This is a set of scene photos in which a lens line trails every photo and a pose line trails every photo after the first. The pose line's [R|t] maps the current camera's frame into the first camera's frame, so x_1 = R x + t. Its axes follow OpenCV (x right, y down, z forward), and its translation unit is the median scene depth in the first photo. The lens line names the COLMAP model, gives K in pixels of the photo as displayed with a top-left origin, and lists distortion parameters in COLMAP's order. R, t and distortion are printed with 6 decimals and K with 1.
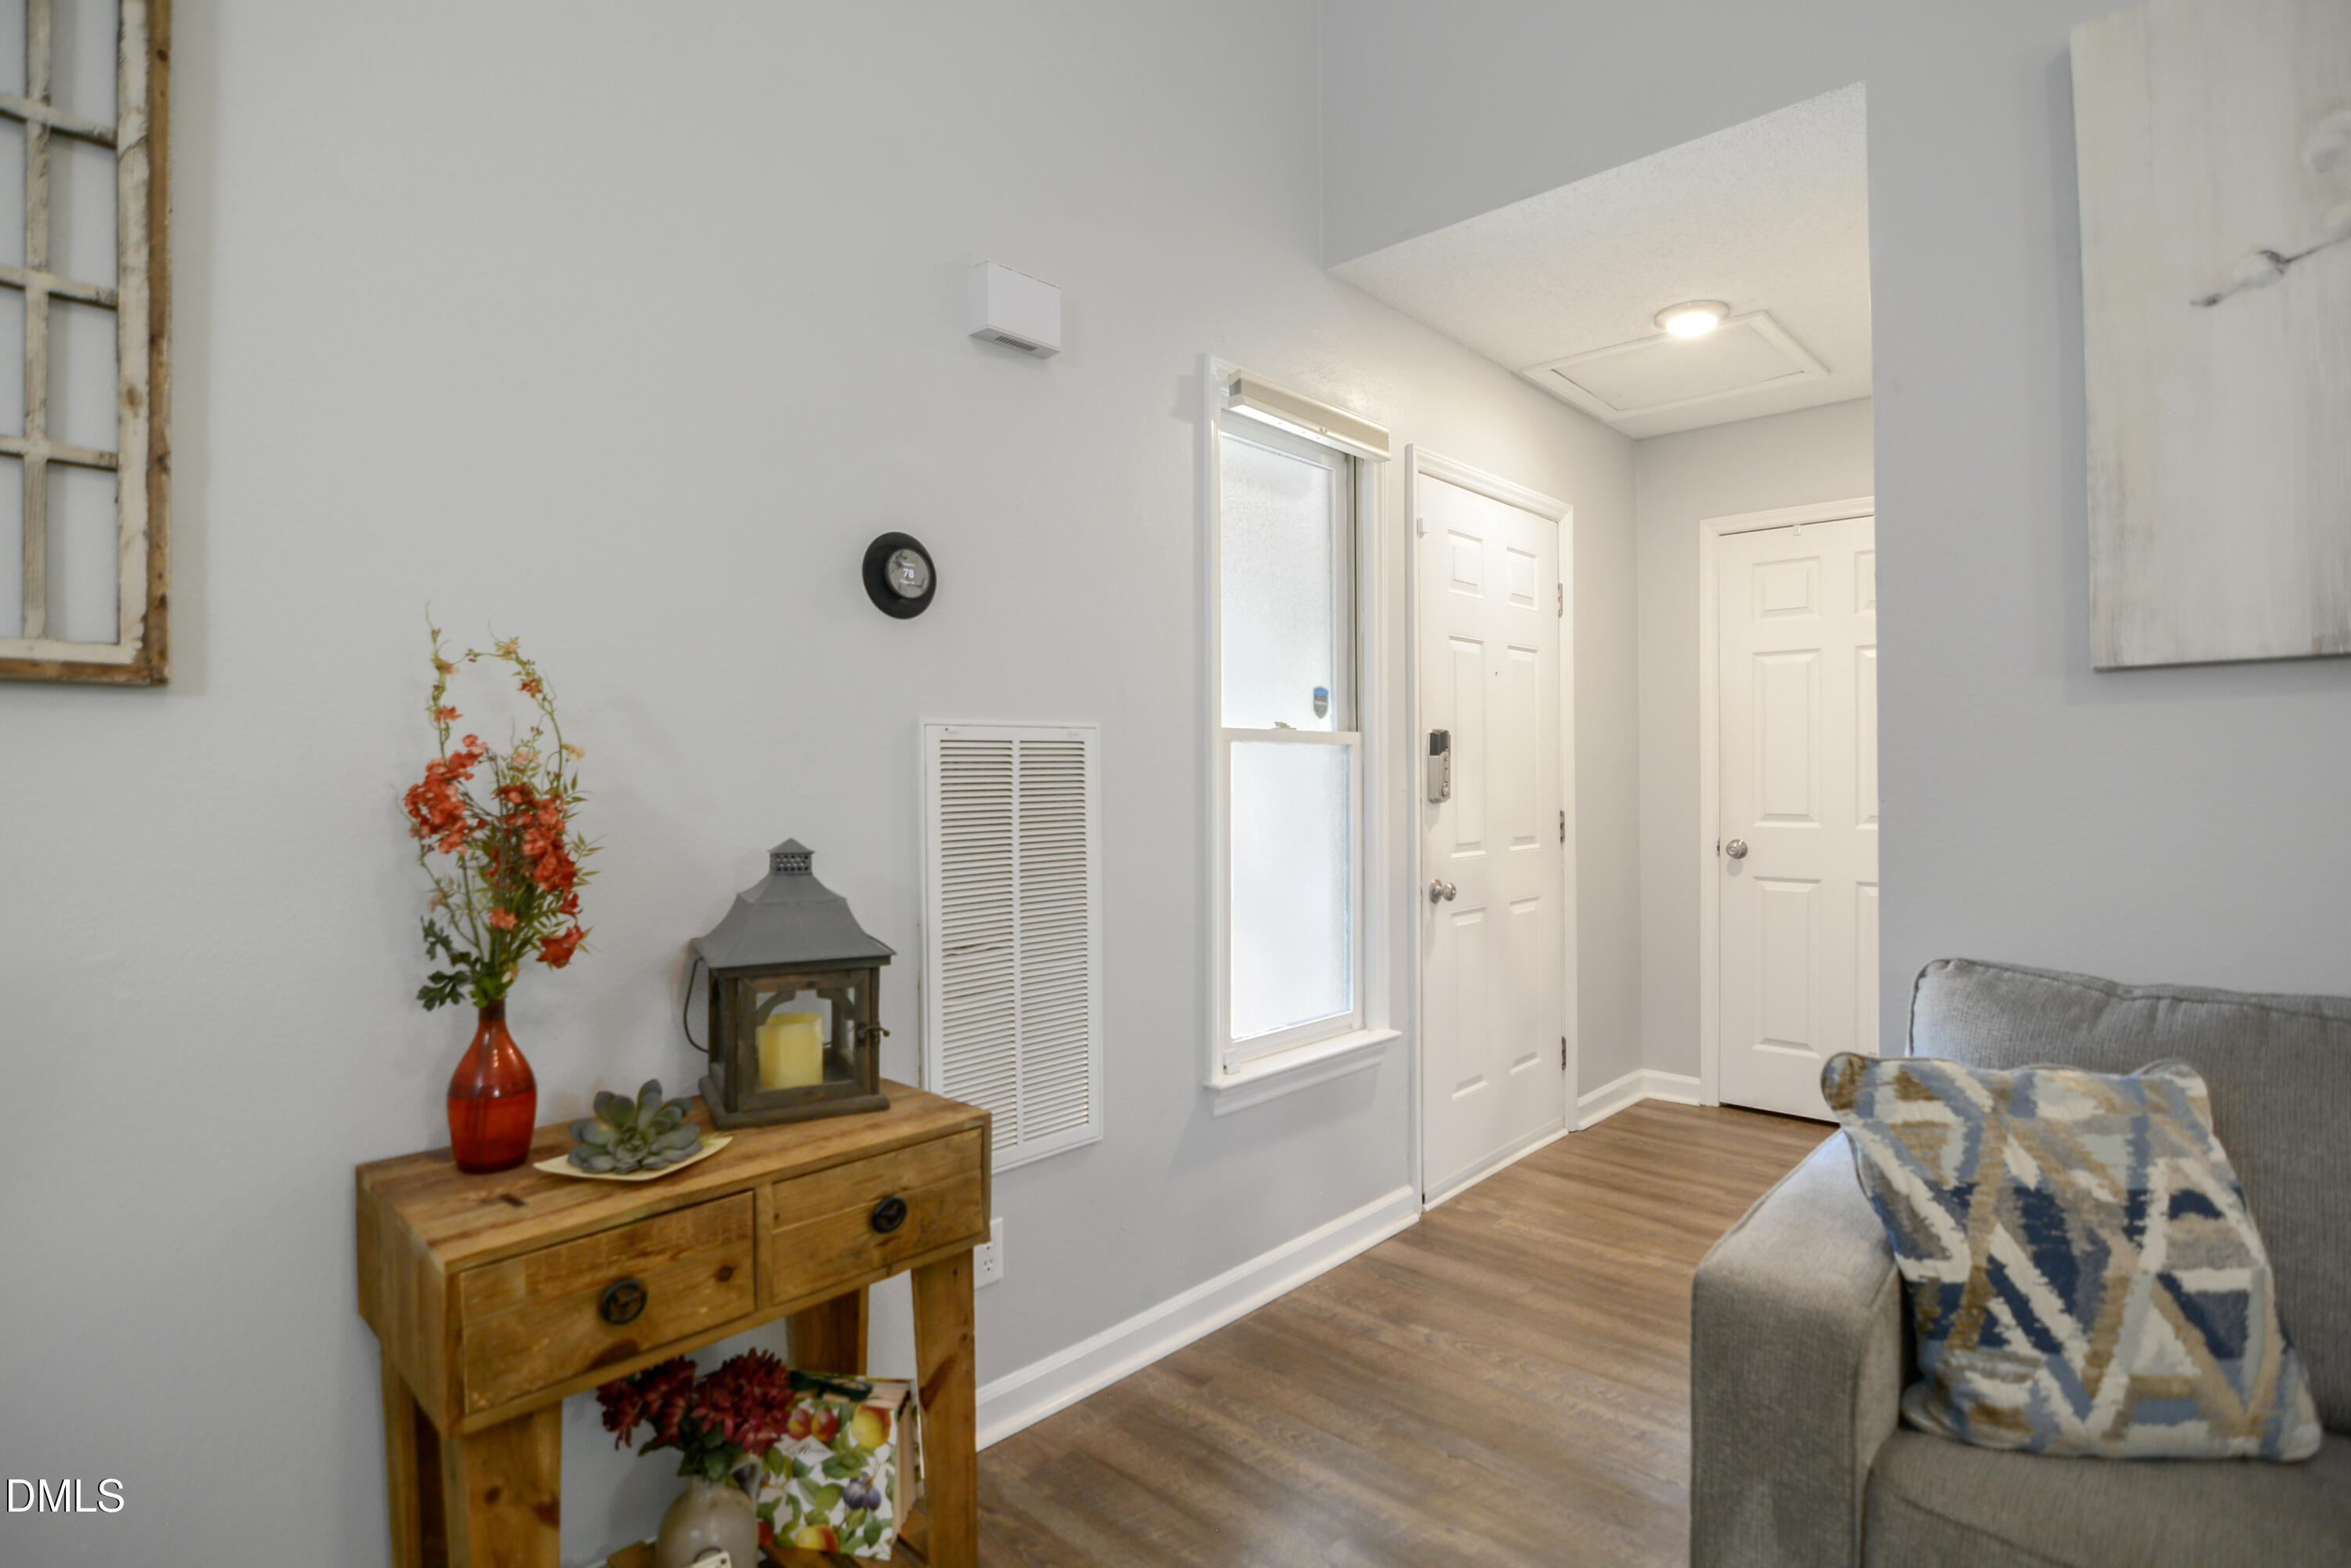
lens RADIAL K [[1186.1, 0, 1174.8], [0, 1186.1, 772.3], [0, 0, 1]] dist [-0.001258, -0.000381]
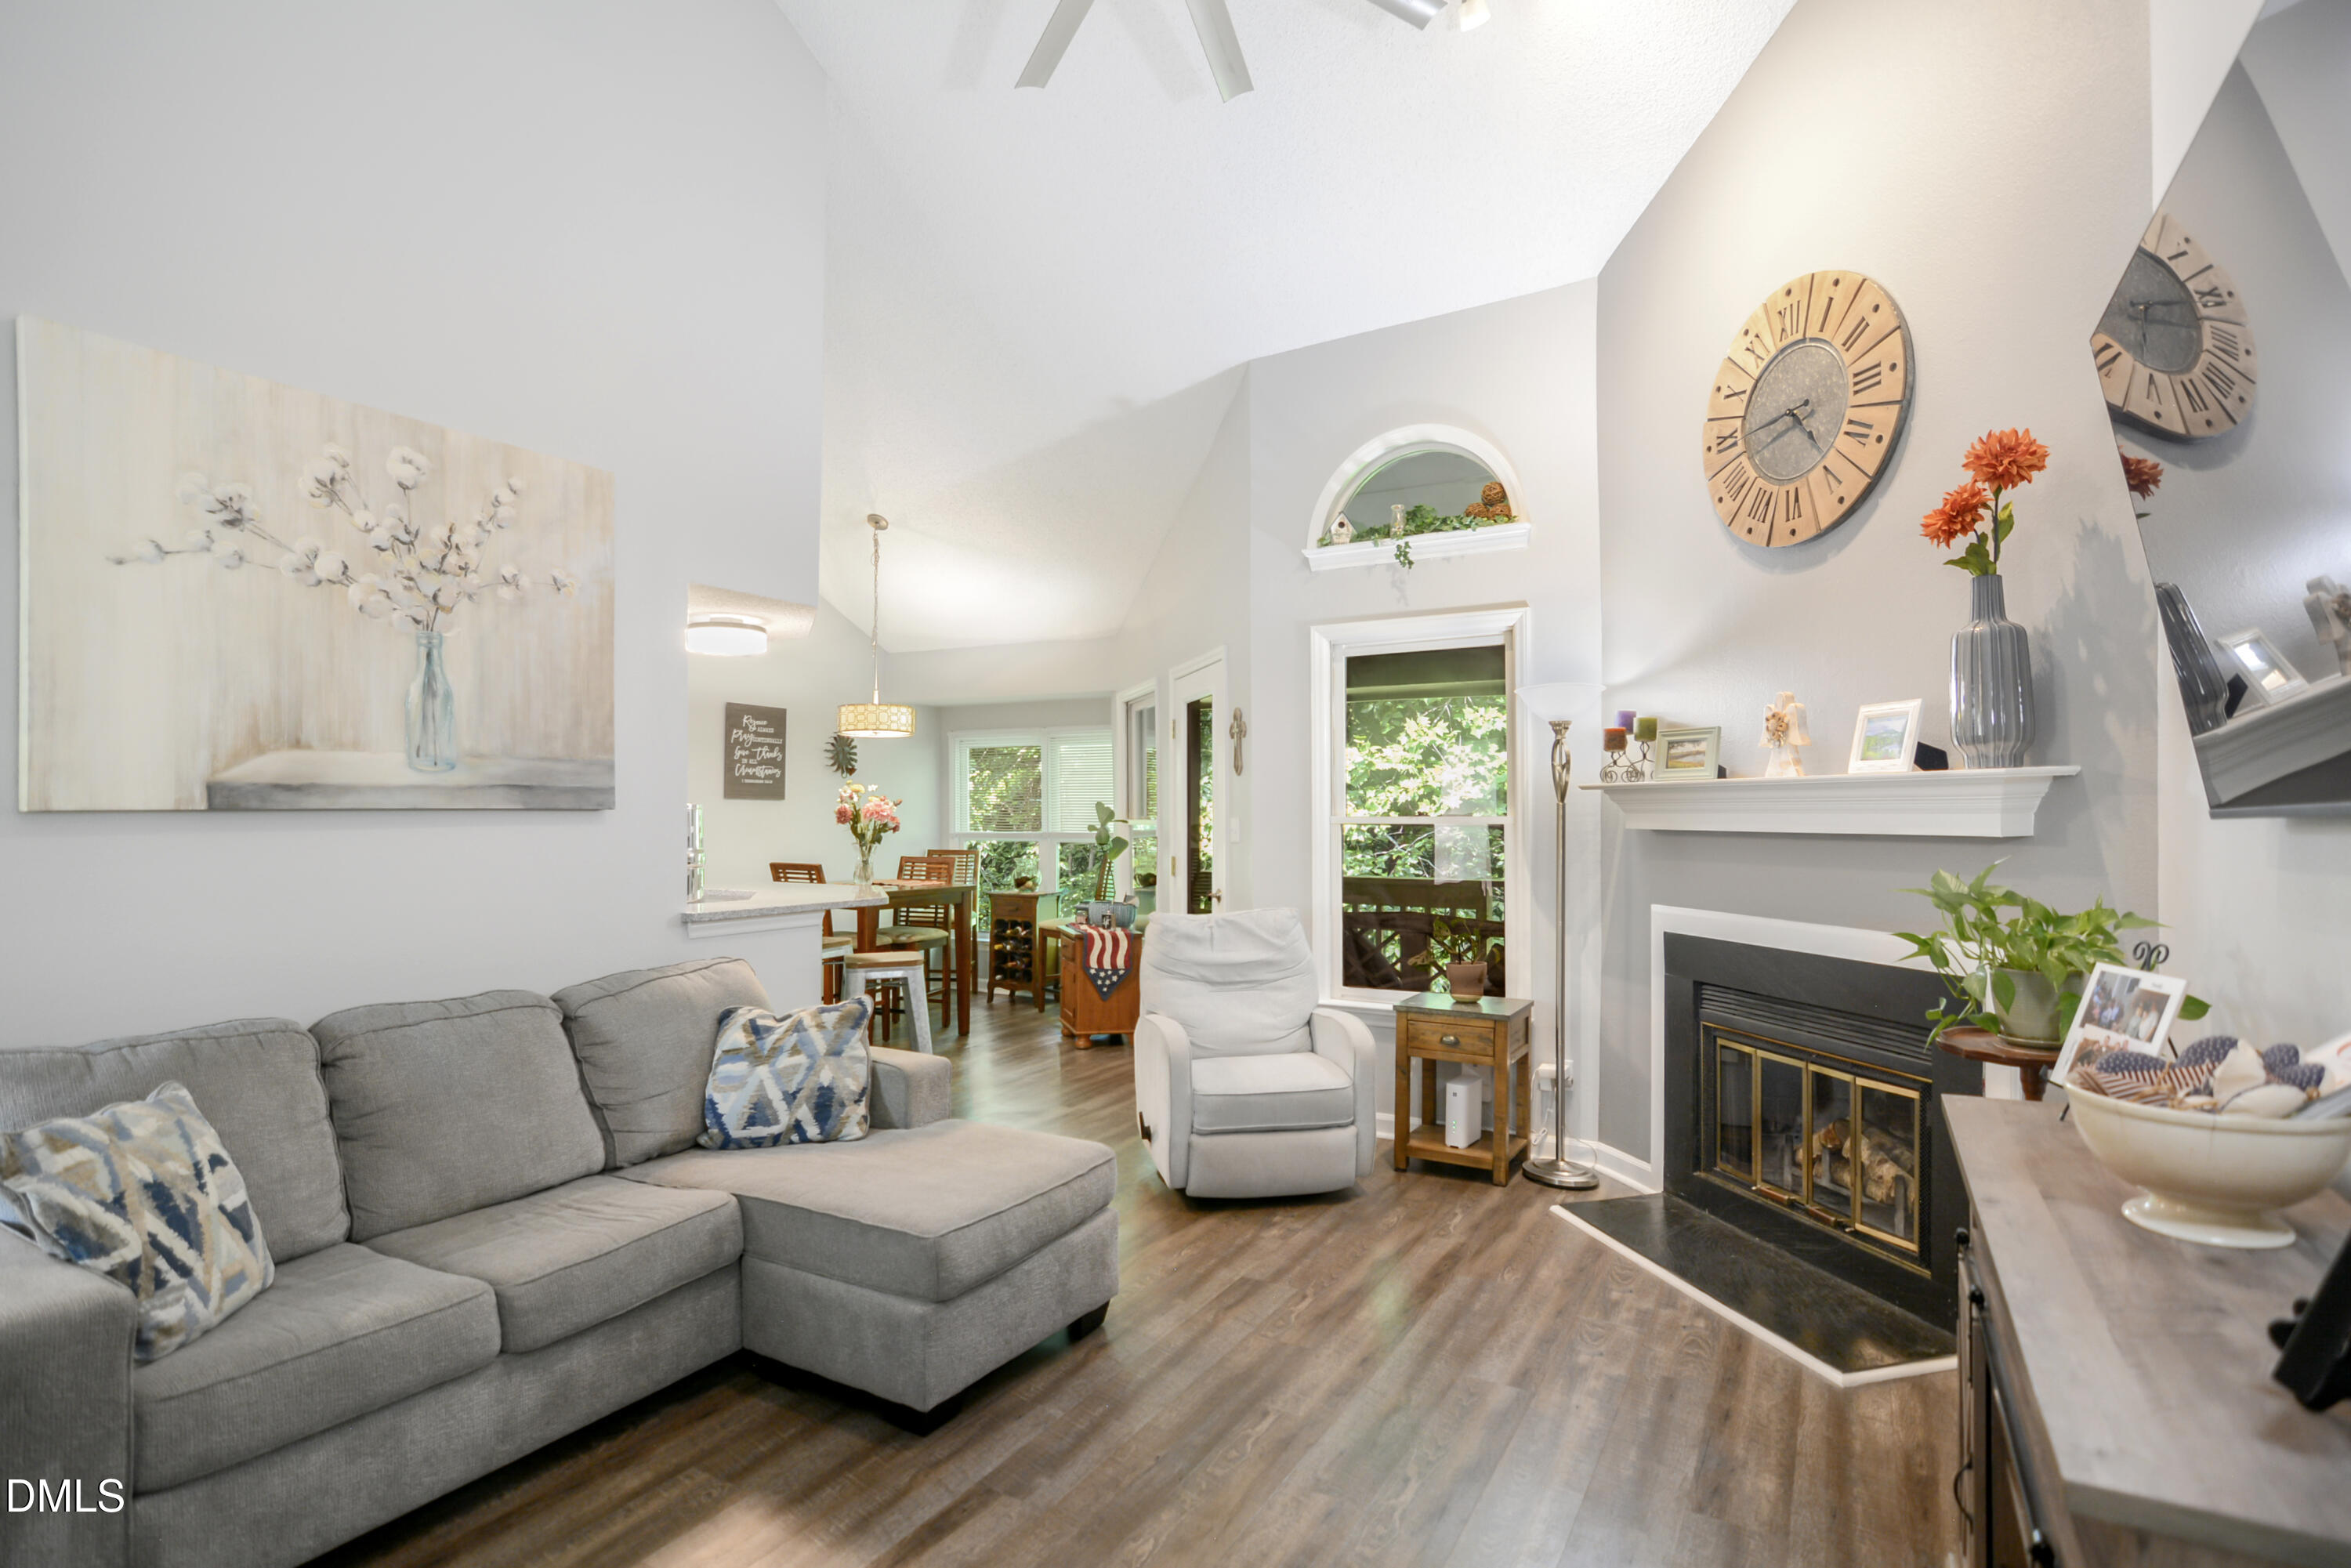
lens RADIAL K [[1180.0, 0, 1164.0], [0, 1180.0, 793.5], [0, 0, 1]] dist [-0.026839, 0.000343]
pose [[-0.229679, 0.027395, 0.972881, -1.001360], [0.007625, 0.999624, -0.026348, -0.086987], [-0.973237, 0.001366, -0.229801, 0.104449]]
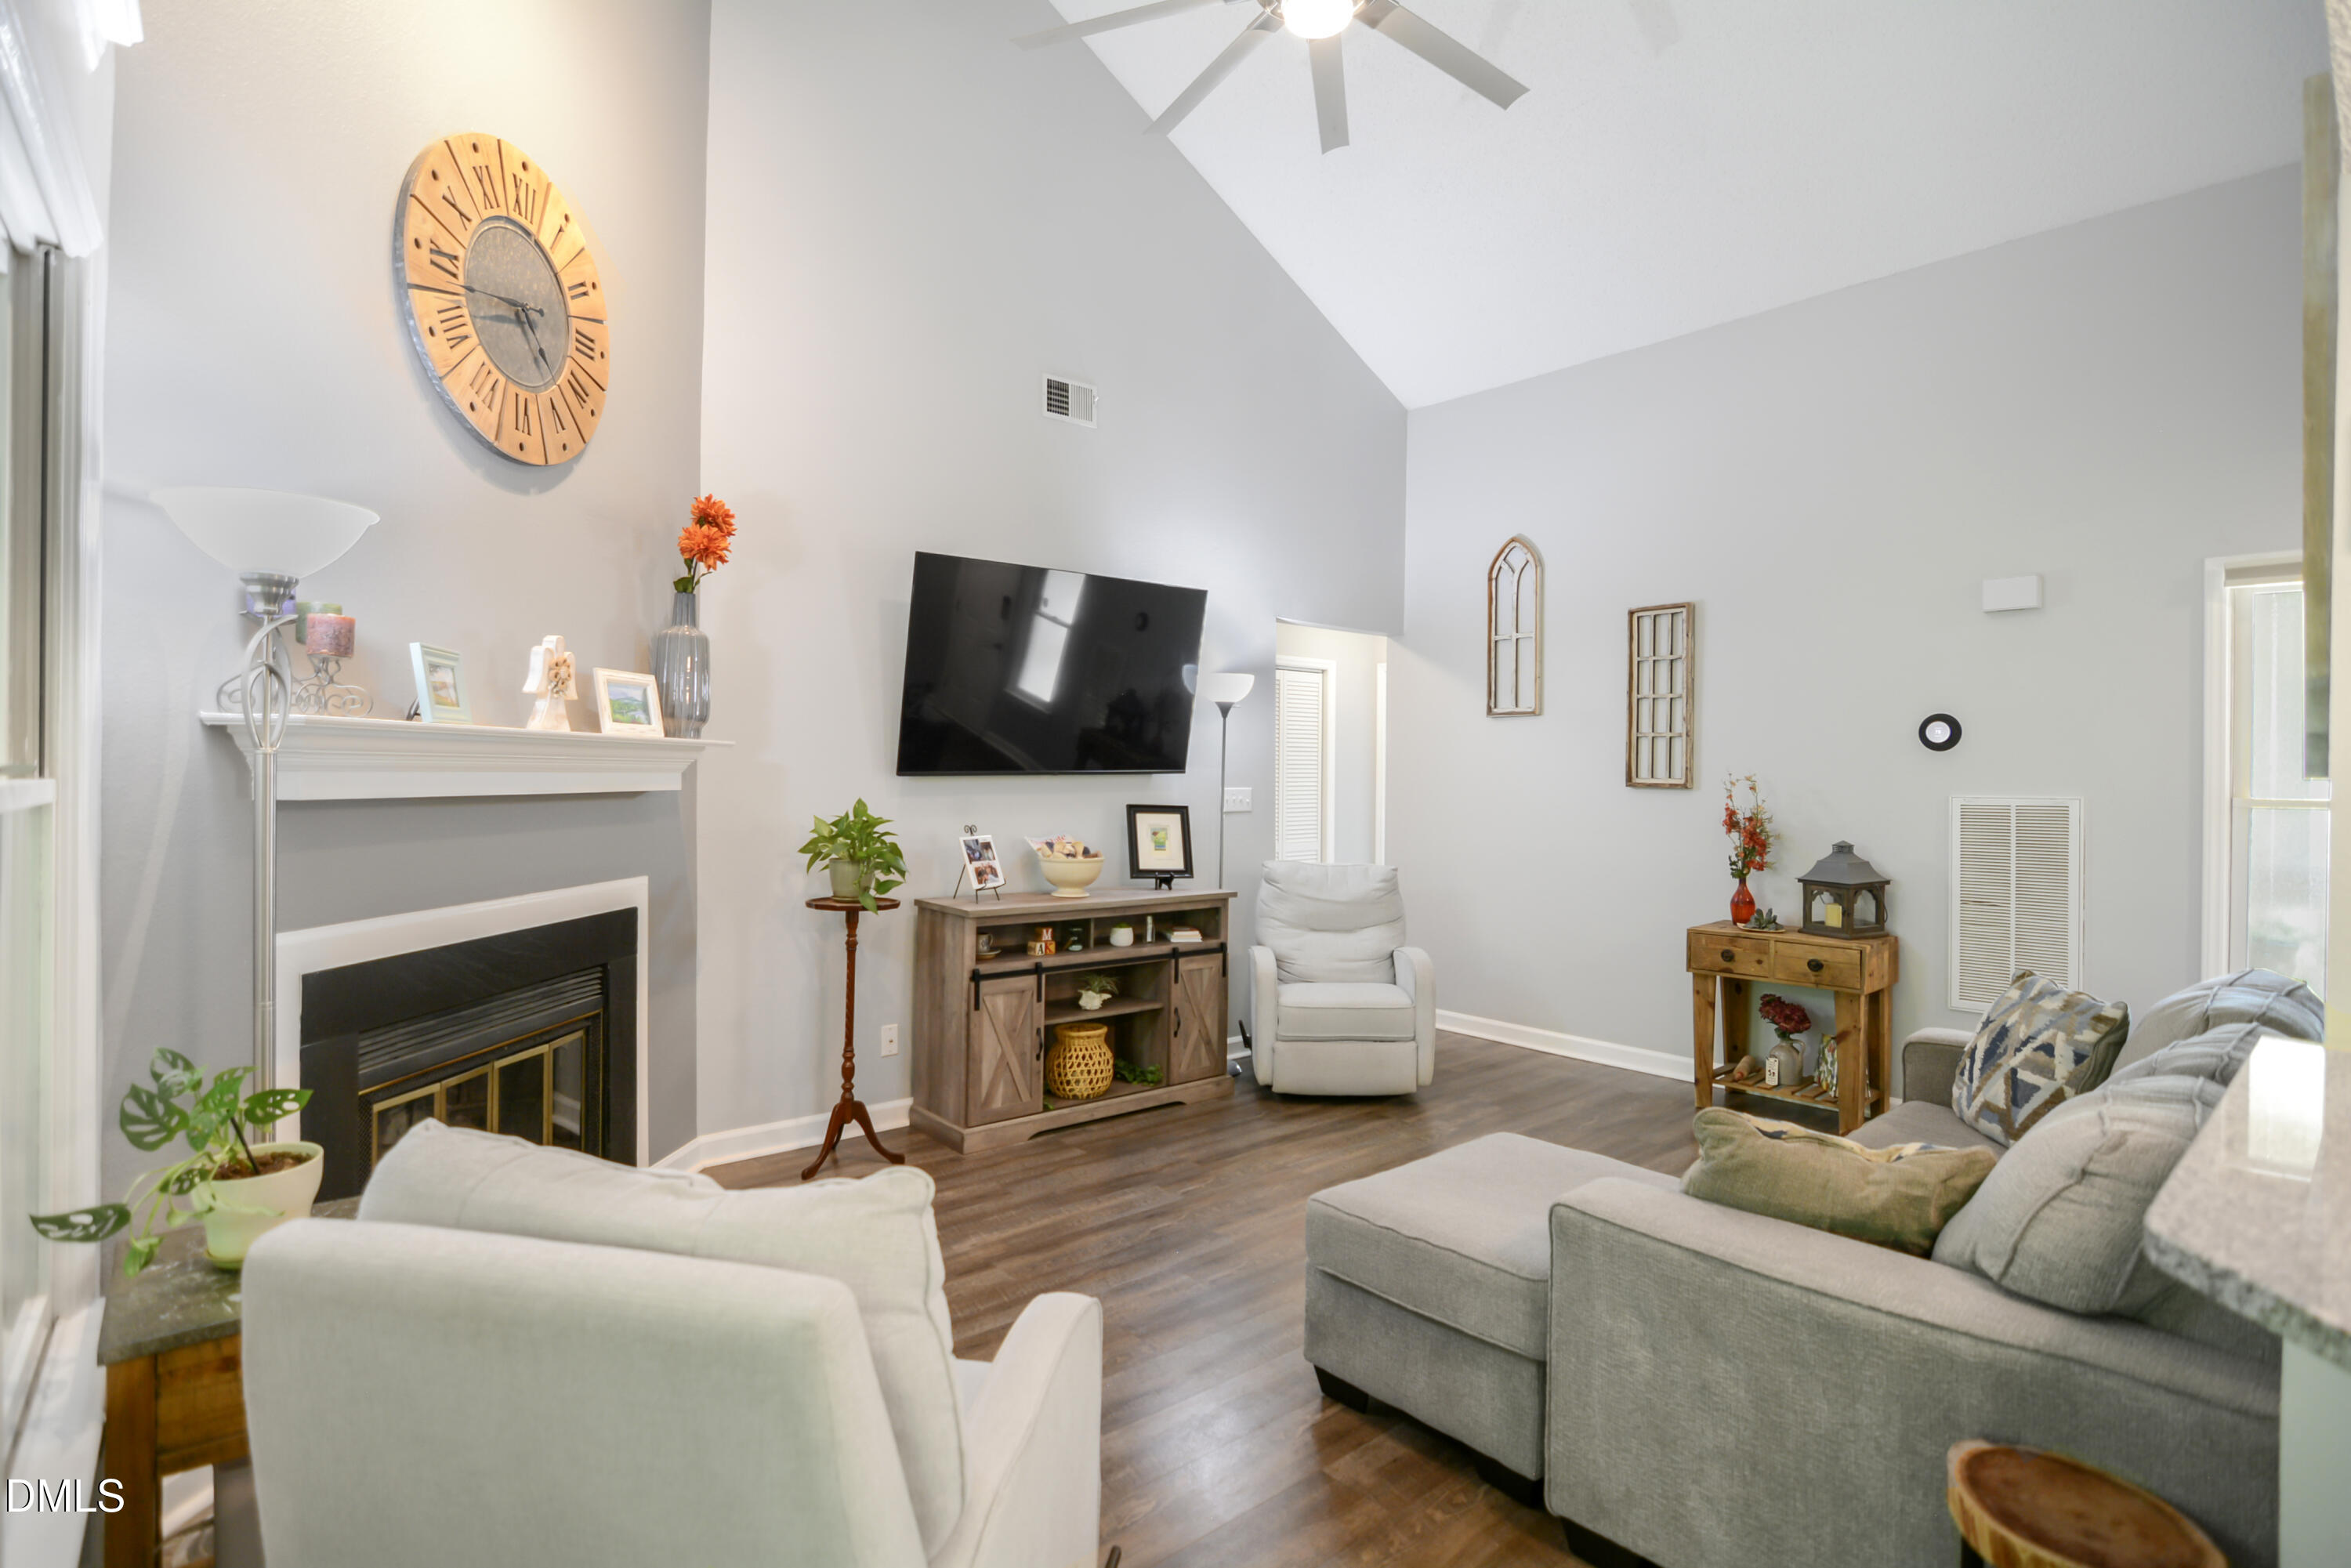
lens RADIAL K [[1152.8, 0, 1150.7], [0, 1152.8, 781.4], [0, 0, 1]] dist [-0.031568, 0.009150]
pose [[-0.111839, 0.014323, -0.993623, 2.738551], [-0.008039, 0.999850, 0.015317, -0.120813], [0.993694, 0.009701, -0.111707, -0.342358]]
